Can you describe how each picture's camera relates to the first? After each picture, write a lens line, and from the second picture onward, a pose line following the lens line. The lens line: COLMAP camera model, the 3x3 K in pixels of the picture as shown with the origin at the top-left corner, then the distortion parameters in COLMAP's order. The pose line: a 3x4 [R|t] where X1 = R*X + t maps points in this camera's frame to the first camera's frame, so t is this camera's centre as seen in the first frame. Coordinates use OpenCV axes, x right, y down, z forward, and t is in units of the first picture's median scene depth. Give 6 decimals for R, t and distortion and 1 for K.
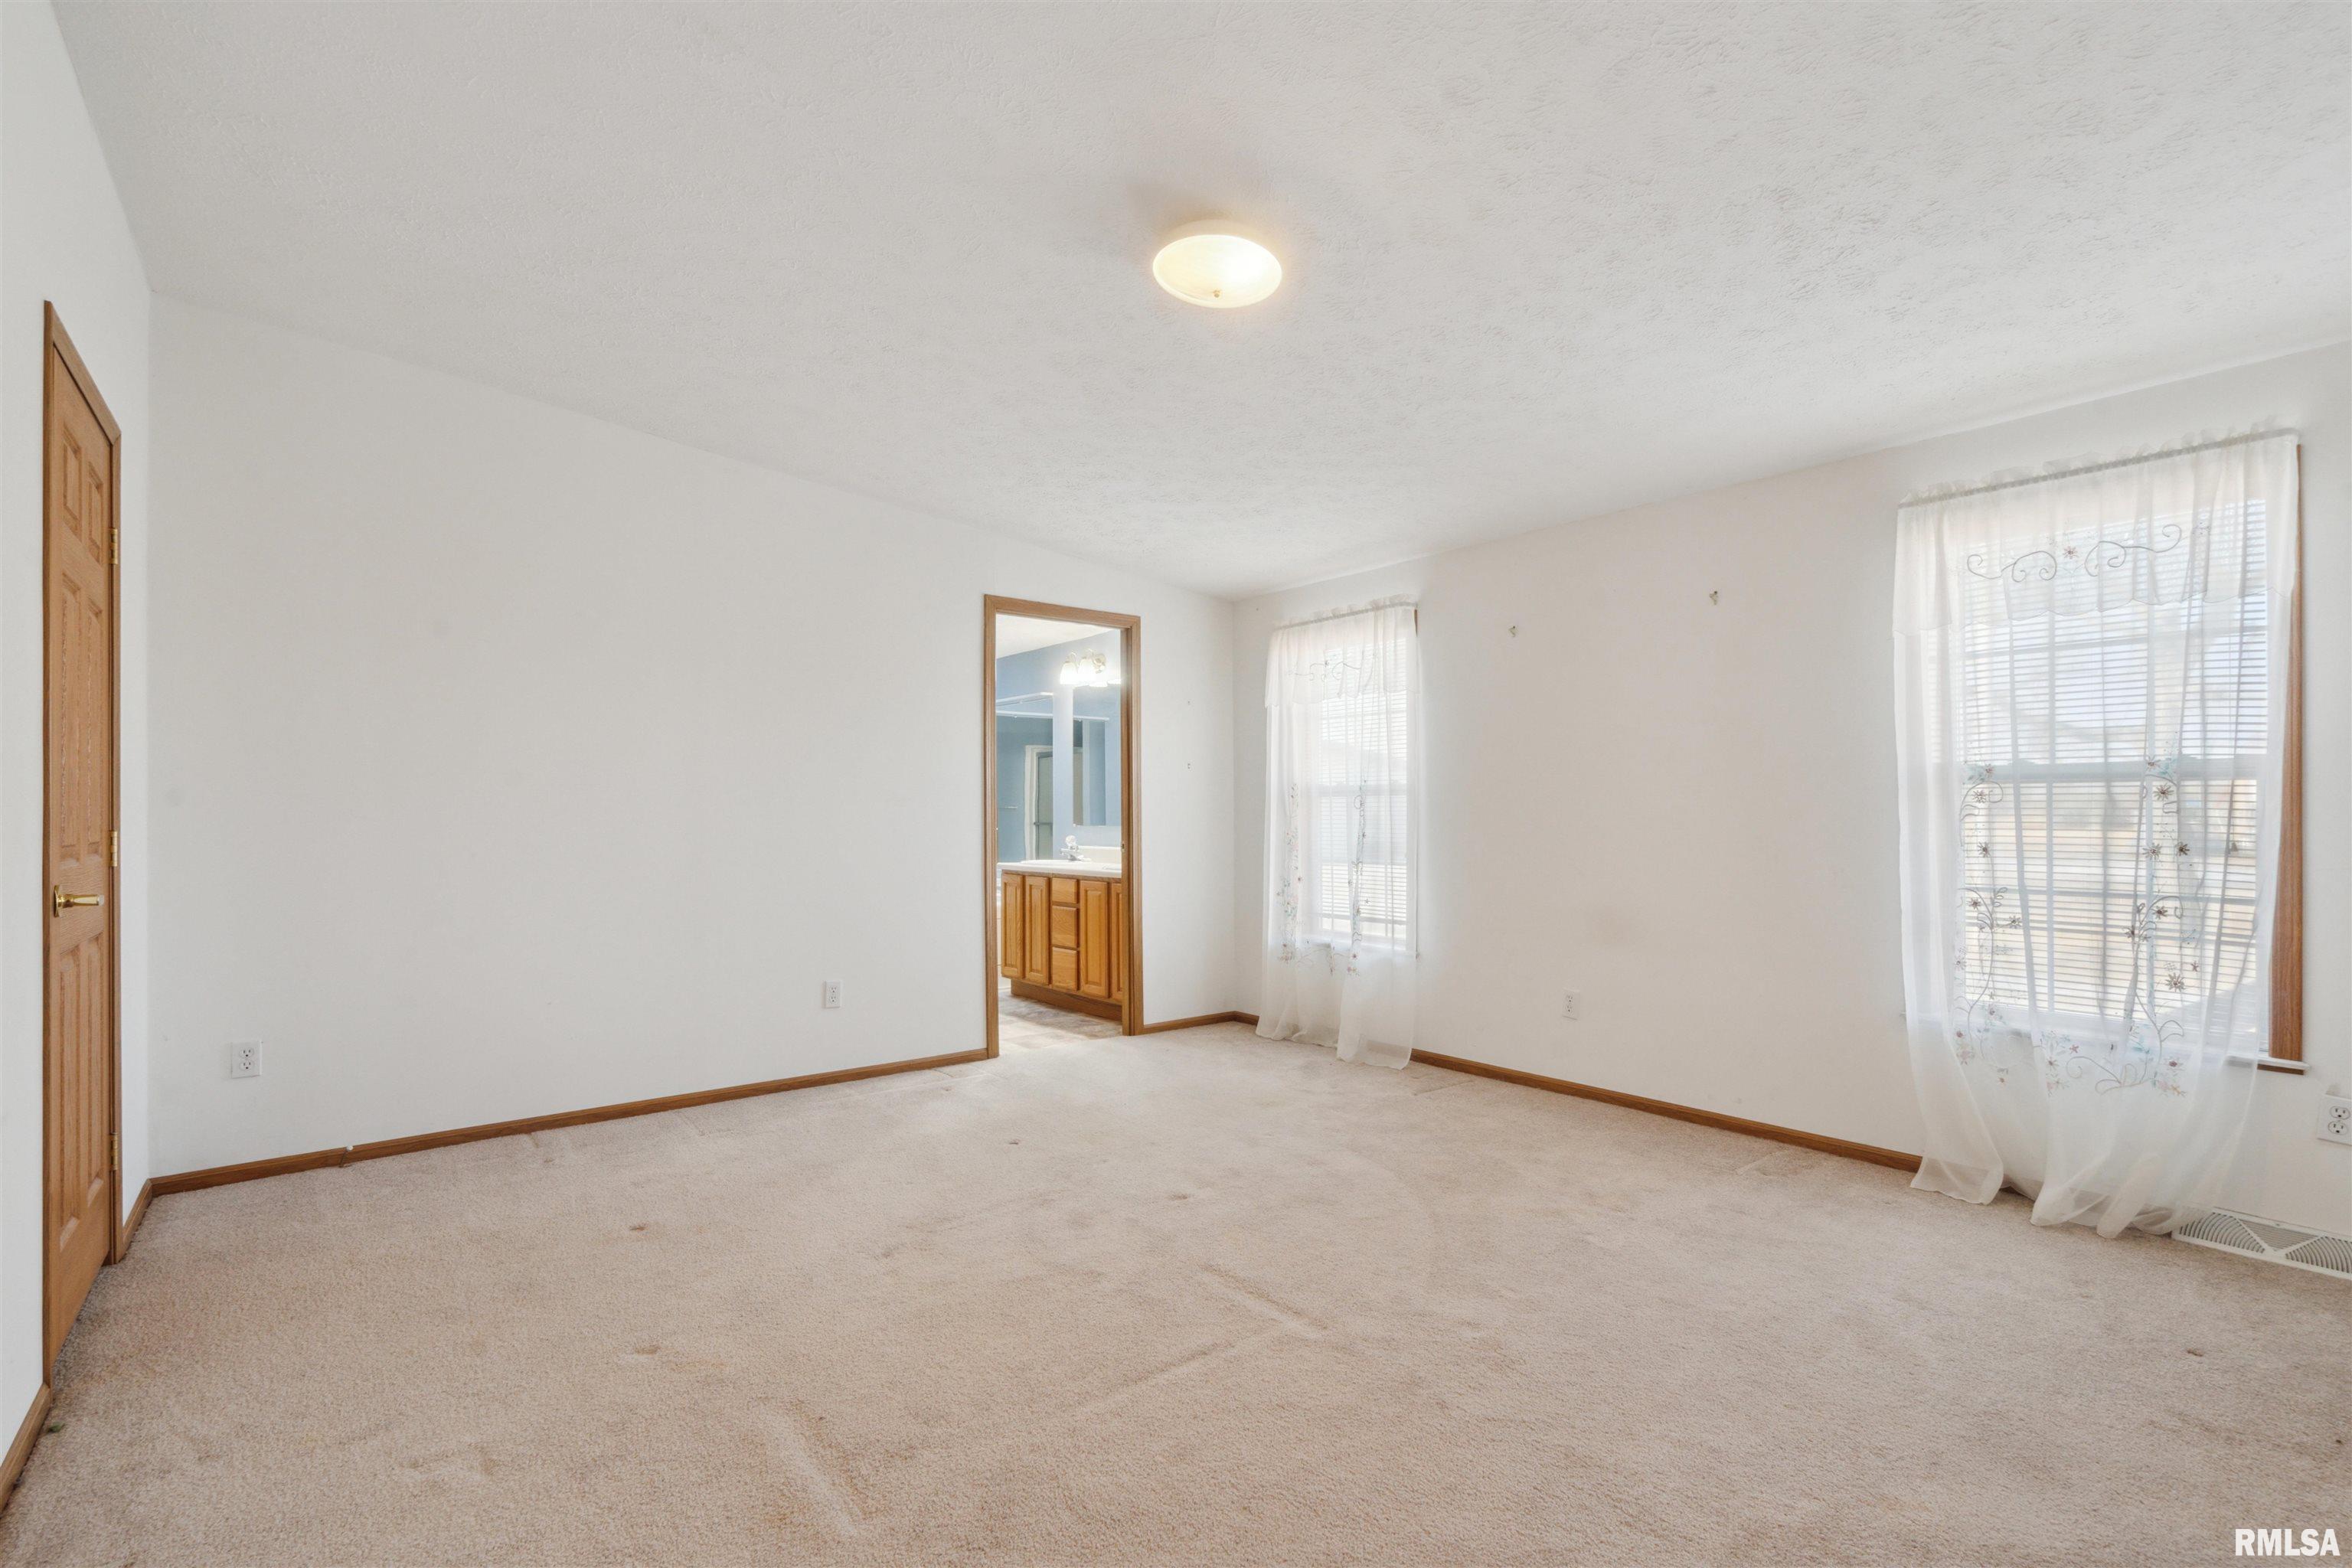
lens RADIAL K [[1077.6, 0, 1172.0], [0, 1077.6, 805.0], [0, 0, 1]] dist [-0.000335, -0.001995]
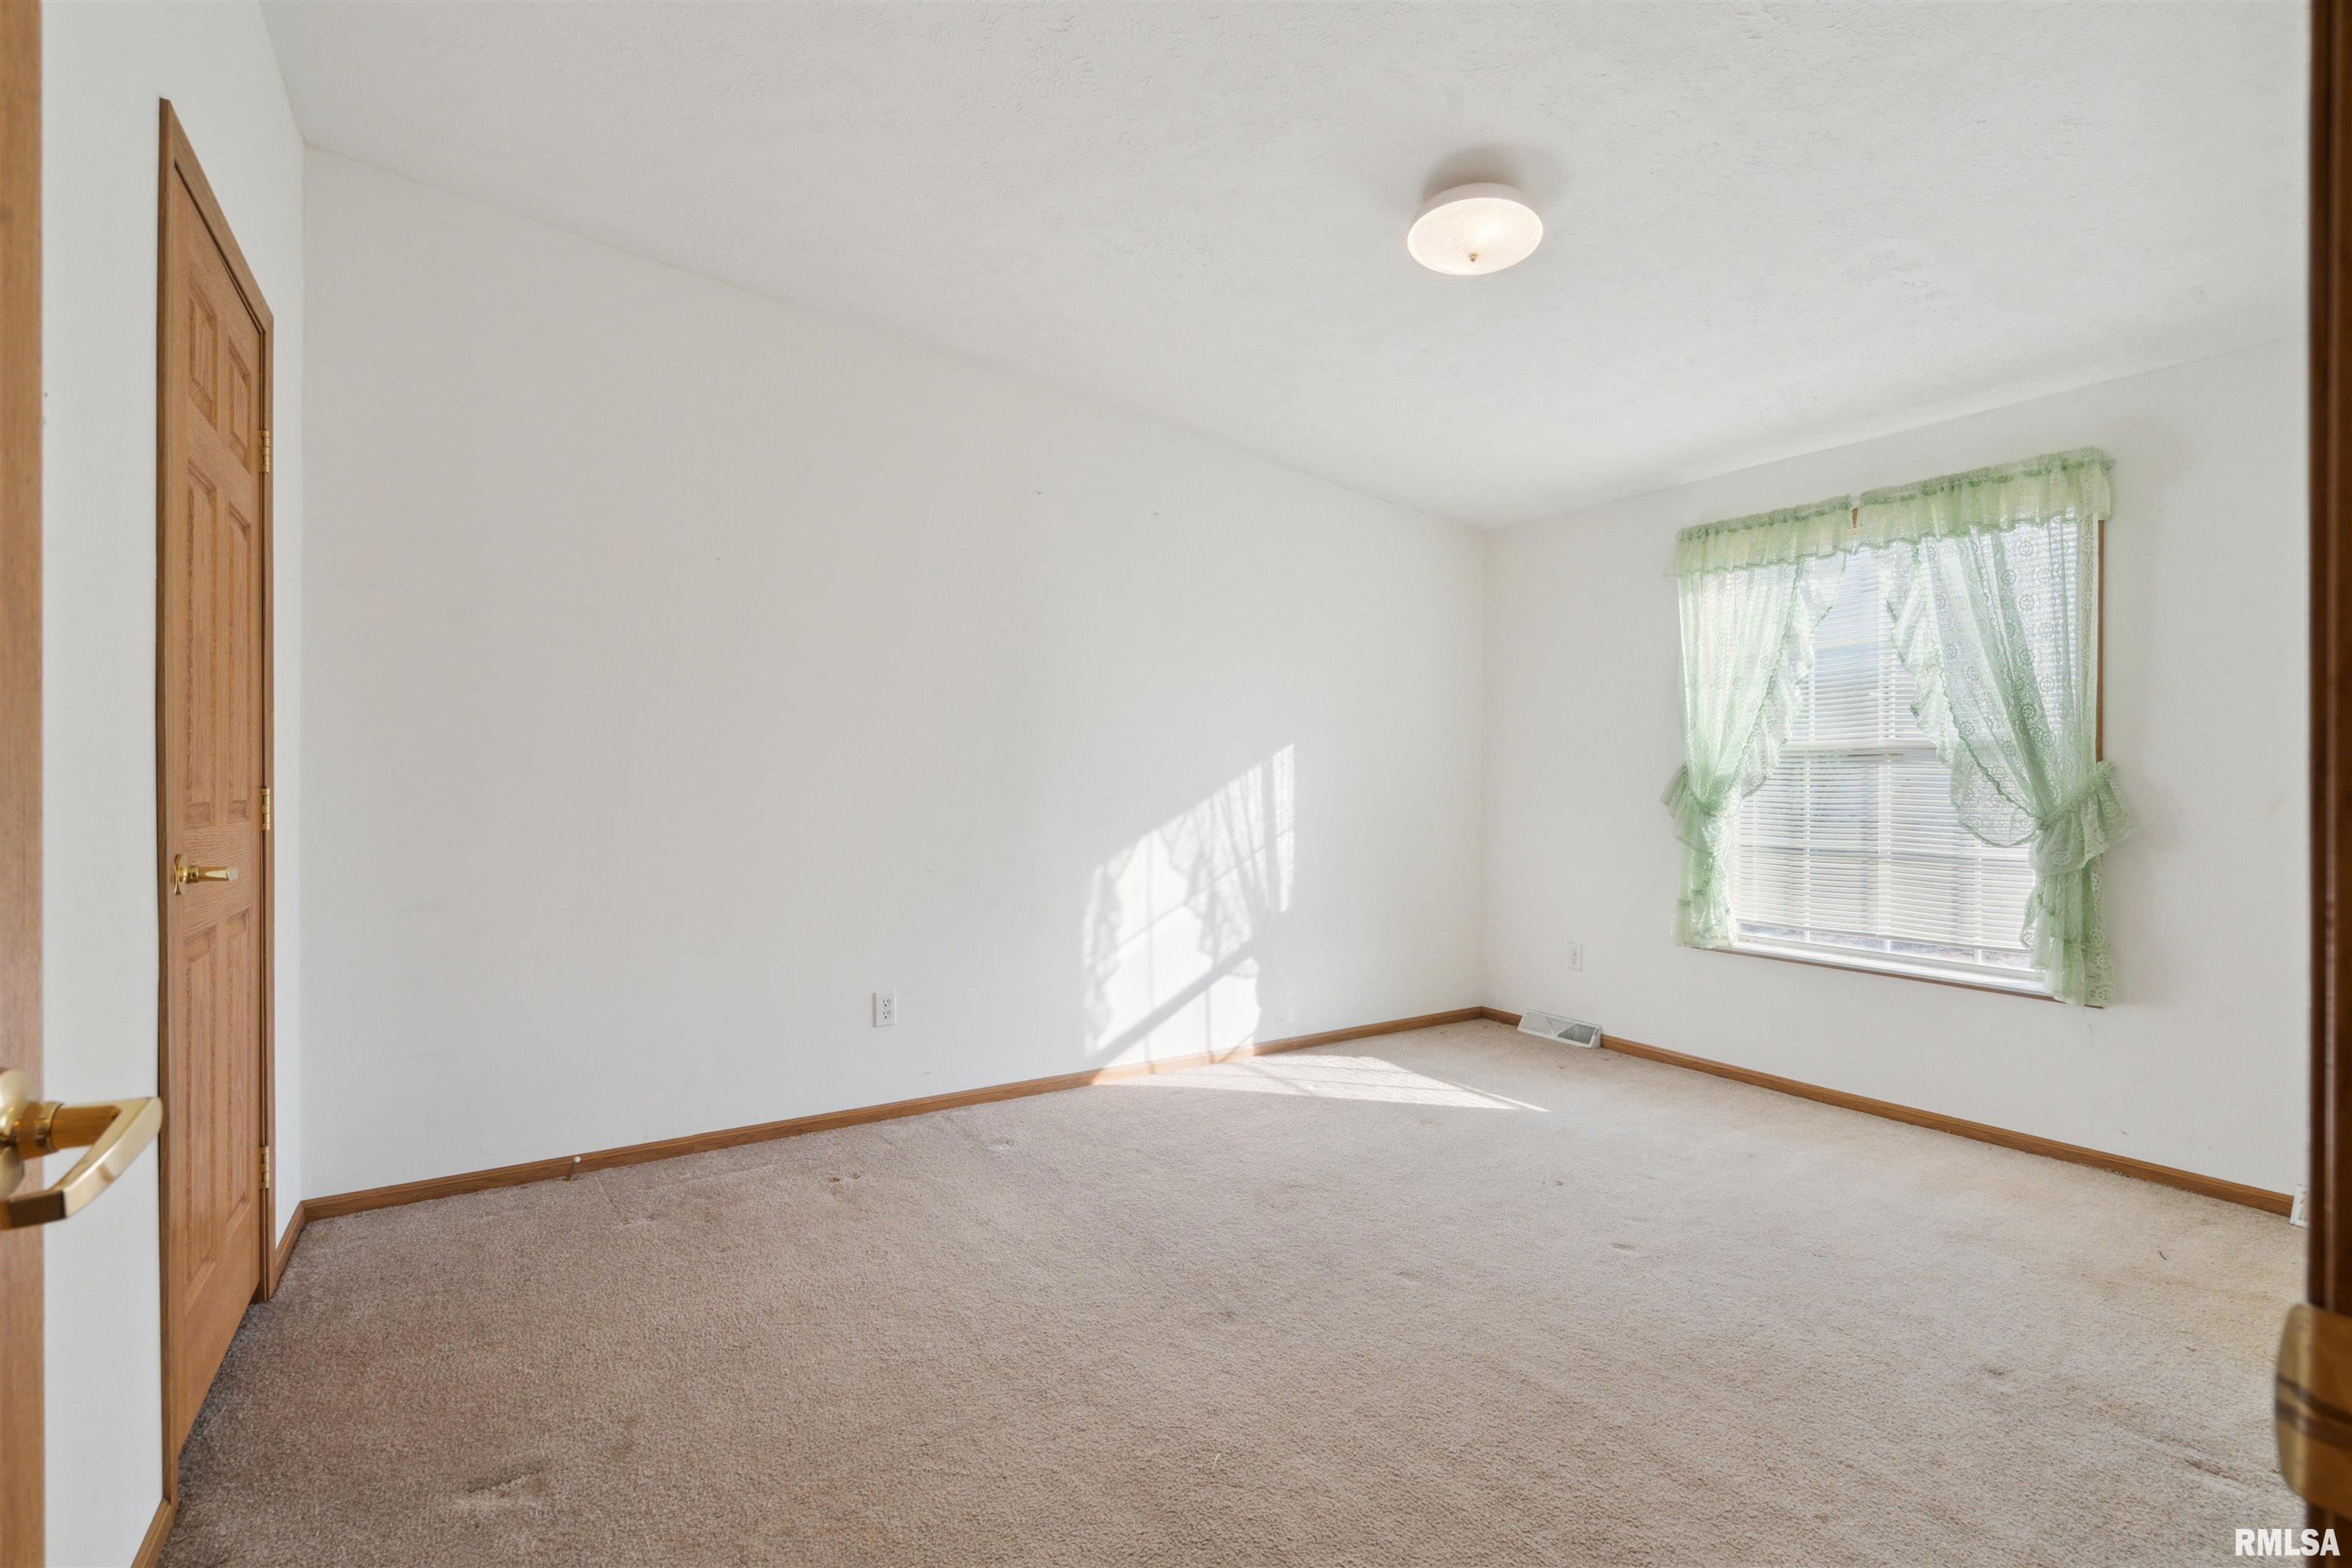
lens RADIAL K [[1077.6, 0, 1190.5], [0, 1077.6, 779.1], [0, 0, 1]] dist [-0.000335, -0.001995]
pose [[0.995833, 0.009266, -0.090721, -0.184975], [-0.008238, 0.999898, 0.011696, 0.001184], [0.090820, -0.010900, 0.995808, 0.227021]]
